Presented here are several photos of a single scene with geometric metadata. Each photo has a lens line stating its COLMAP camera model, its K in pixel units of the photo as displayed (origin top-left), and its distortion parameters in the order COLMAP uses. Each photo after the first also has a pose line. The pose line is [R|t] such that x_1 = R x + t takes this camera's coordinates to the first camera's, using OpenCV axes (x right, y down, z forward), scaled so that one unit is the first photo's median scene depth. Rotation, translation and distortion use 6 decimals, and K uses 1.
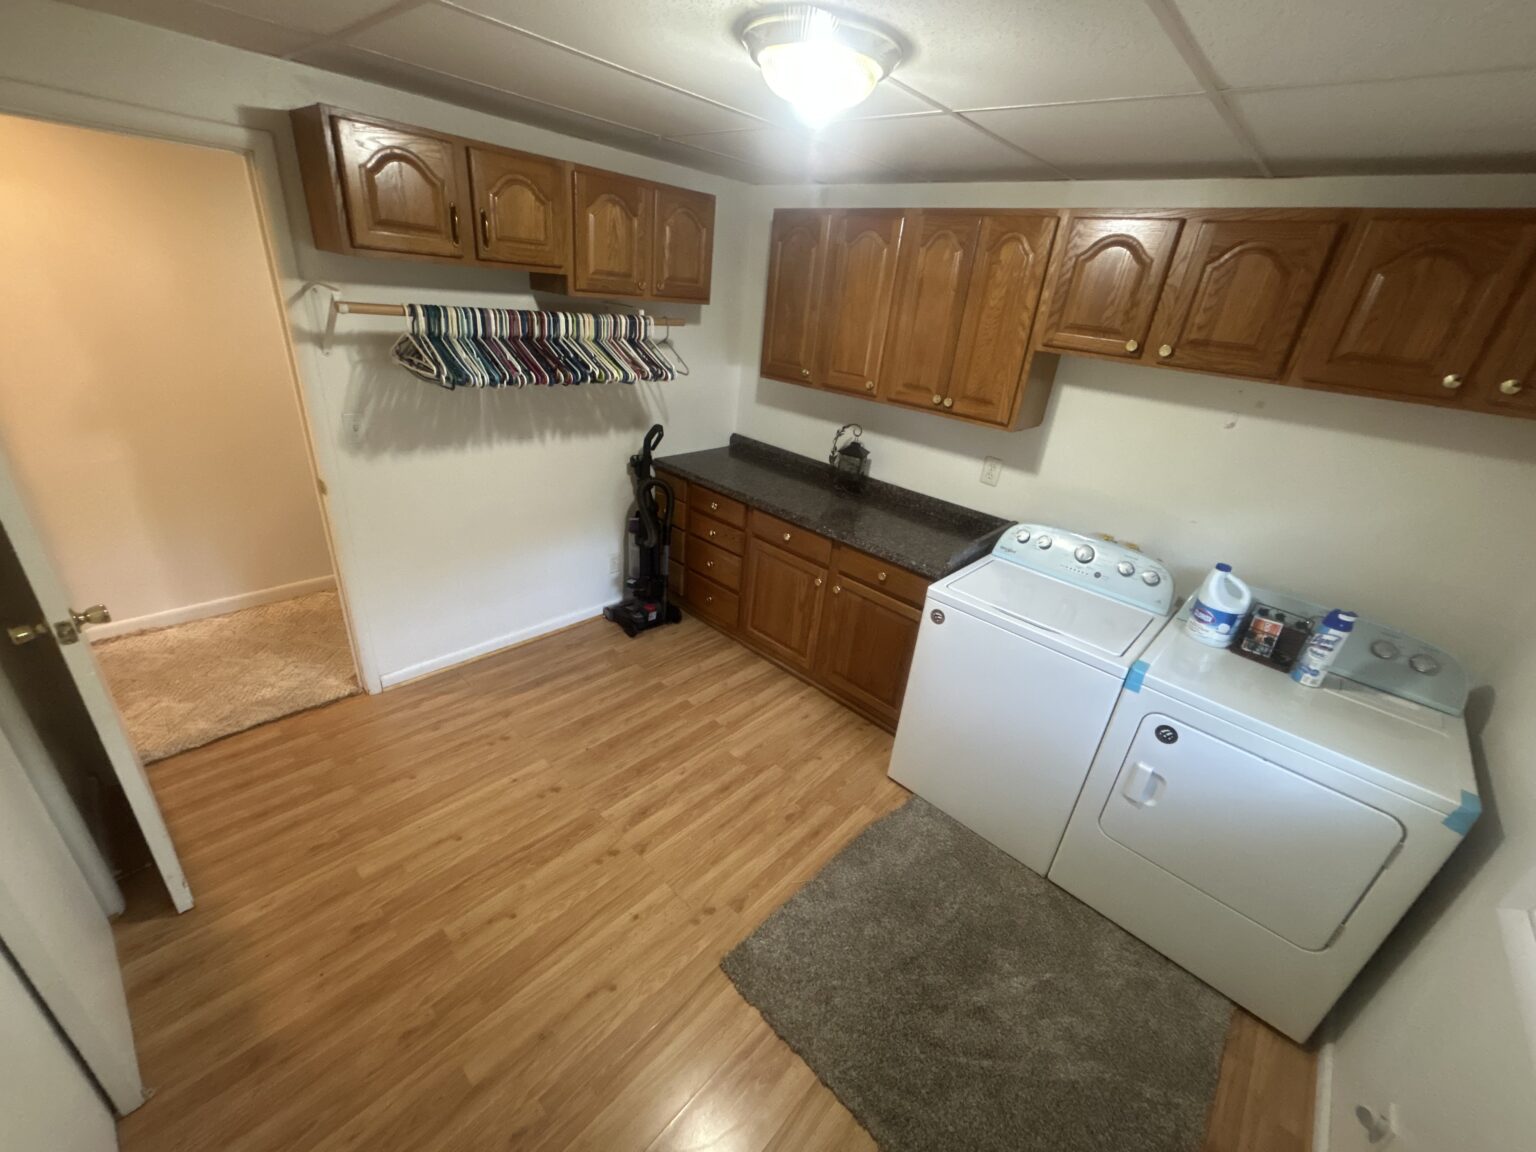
lens RADIAL K [[617.7, 0, 769.5], [0, 617.7, 576.3], [0, 0, 1]] dist [0.000070, -0.000550]
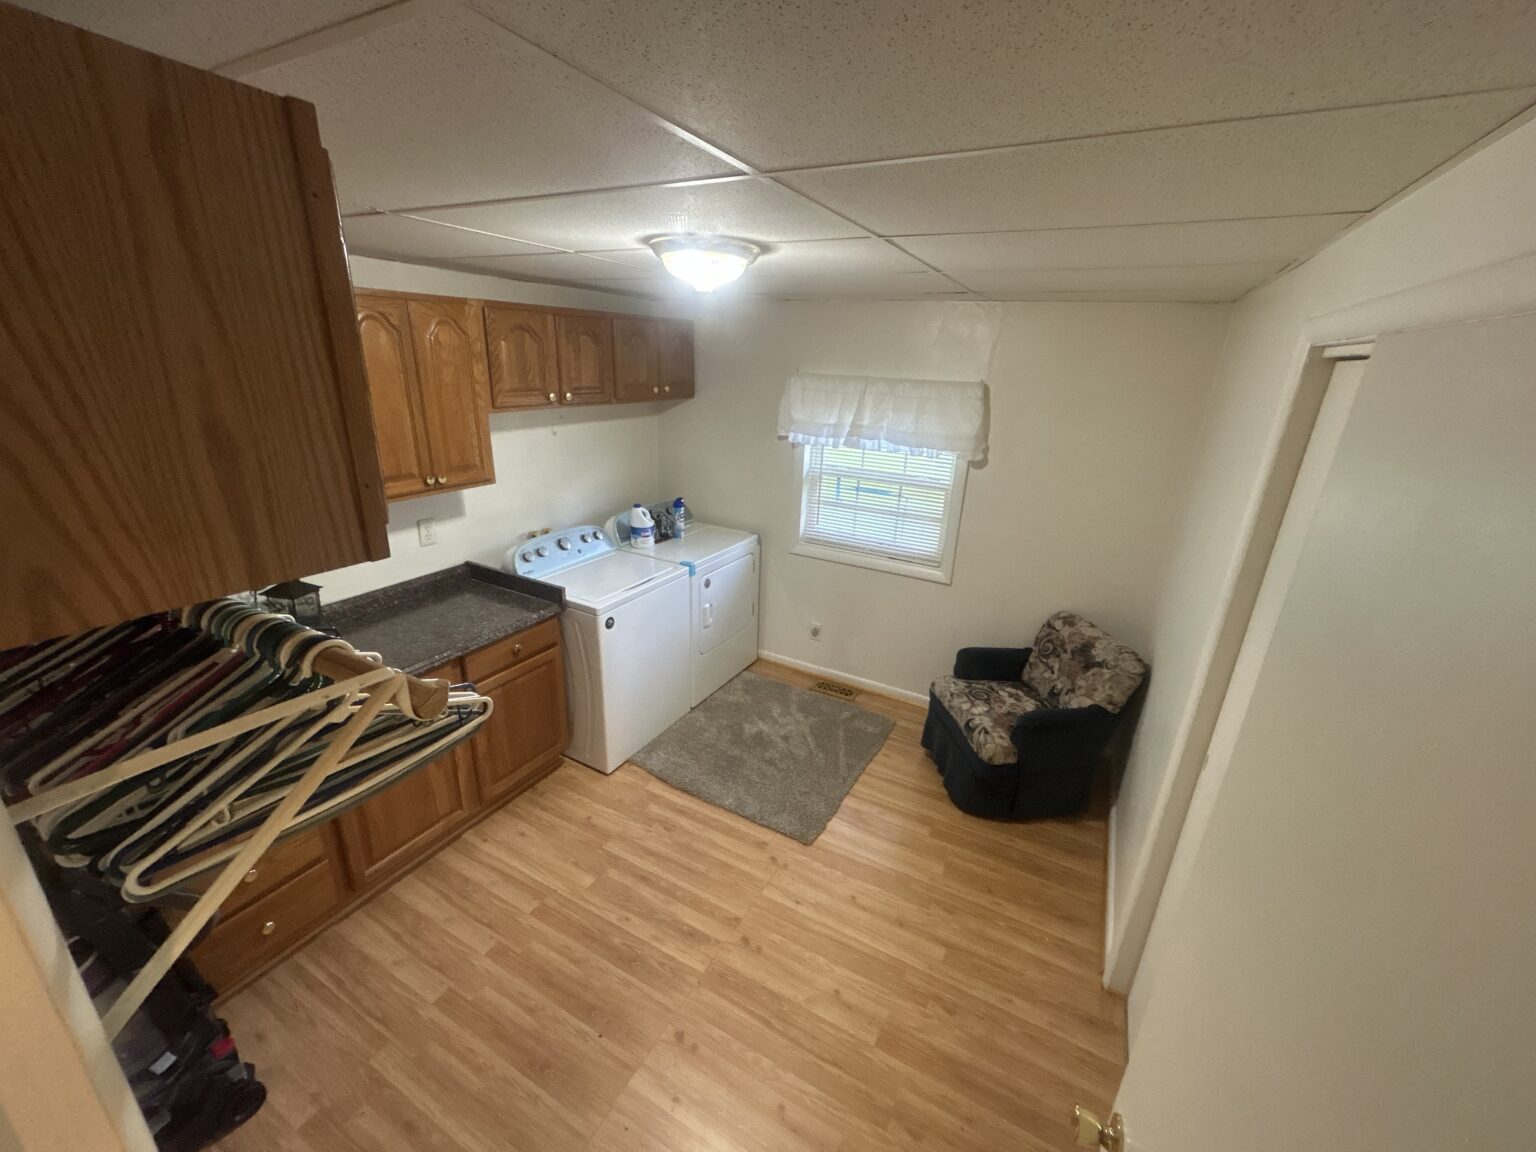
lens RADIAL K [[617.7, 0, 769.5], [0, 617.7, 576.3], [0, 0, 1]] dist [0.000070, -0.000550]
pose [[-0.236418, -0.425920, 0.873326, -0.865922], [0.364073, 0.794496, 0.486032, -0.503842], [-0.900865, 0.432861, -0.032767, 0.702184]]
